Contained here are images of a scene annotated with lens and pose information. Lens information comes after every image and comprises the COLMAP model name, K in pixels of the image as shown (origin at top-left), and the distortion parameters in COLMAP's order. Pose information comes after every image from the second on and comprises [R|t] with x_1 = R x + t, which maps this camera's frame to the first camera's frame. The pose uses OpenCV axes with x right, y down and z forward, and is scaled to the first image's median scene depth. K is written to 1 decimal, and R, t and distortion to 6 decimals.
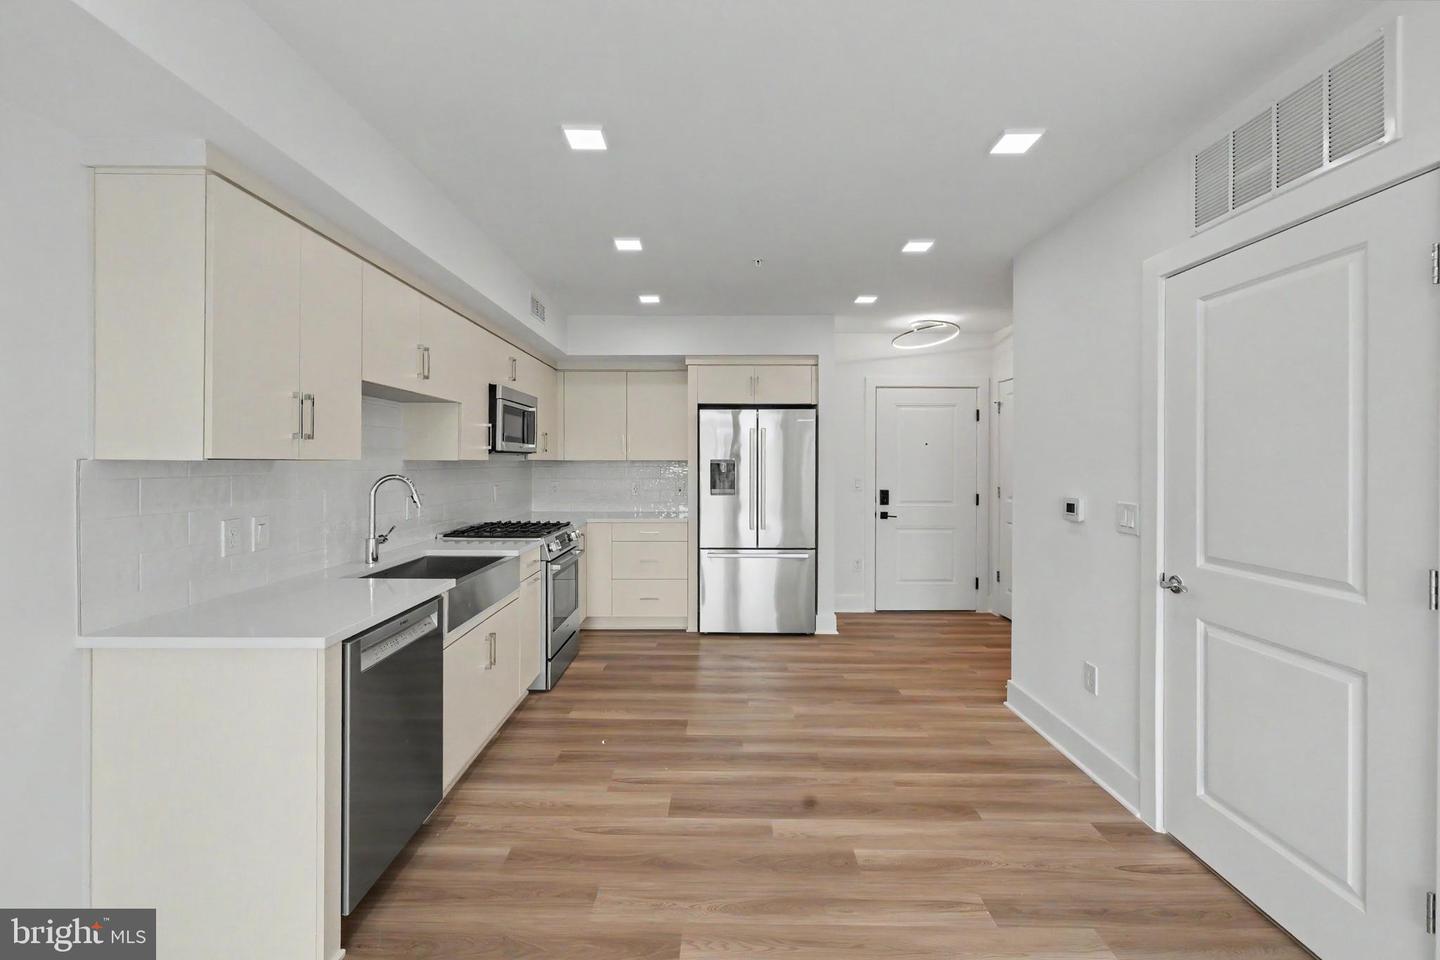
lens RADIAL K [[600.7, 0, 720.0], [0, 600.7, 468.7], [0, 0, 1]] dist [-0.000314, -0.000009]
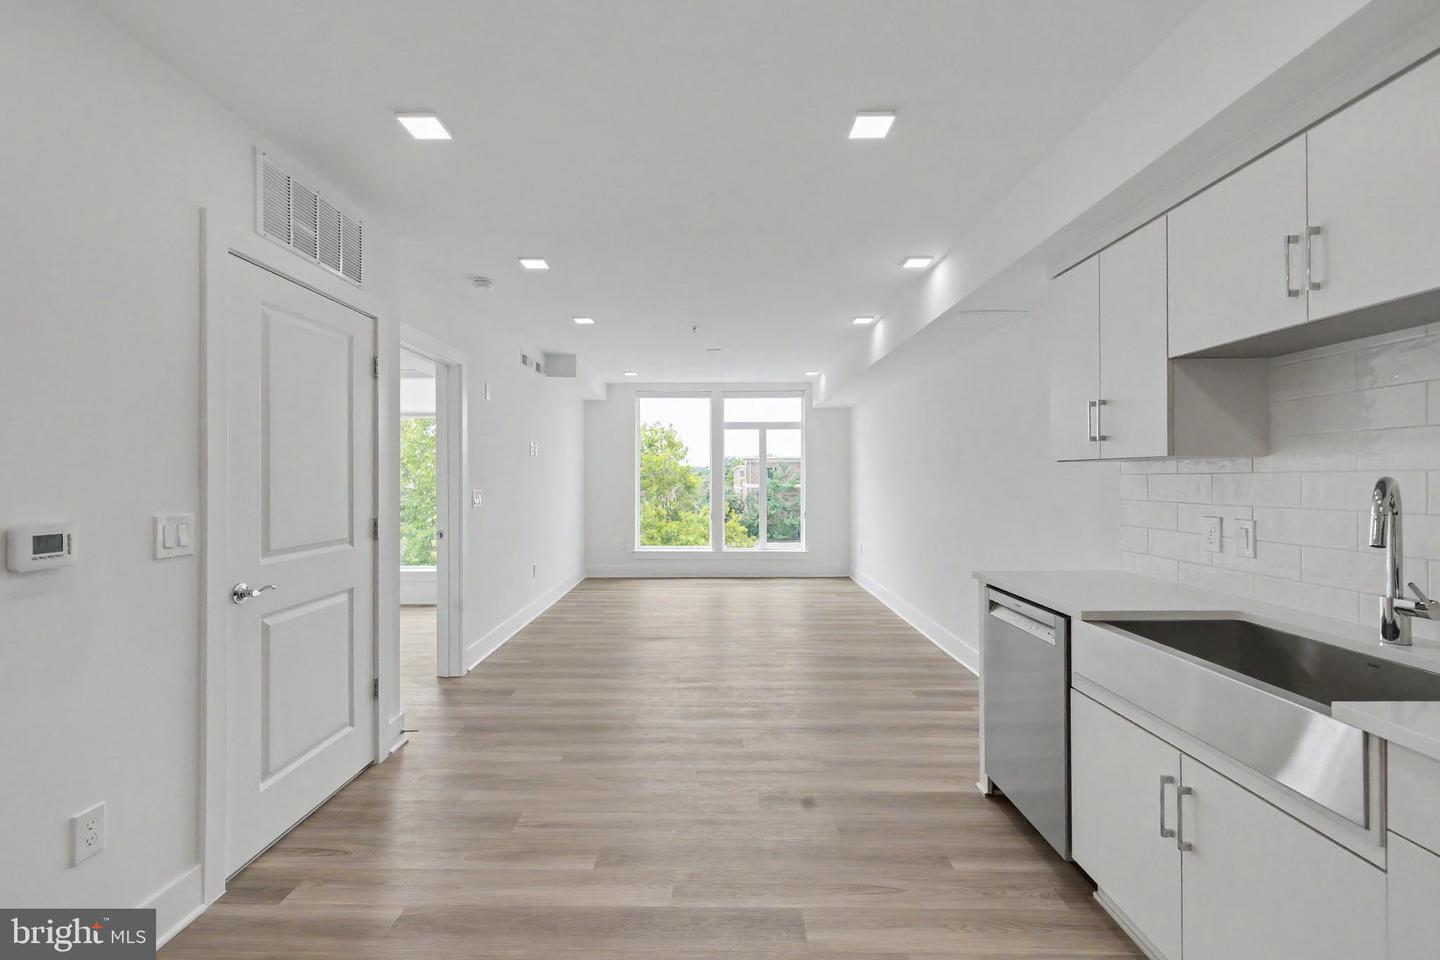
lens RADIAL K [[623.7, 0, 720.0], [0, 623.7, 480.0], [0, 0, 1]] dist [0.001934, 0.000355]
pose [[-0.999978, 0.001779, 0.006399, 0.008074], [0.001902, 0.999811, 0.019343, 0.000316], [-0.006363, 0.019355, -0.999792, 1.132699]]
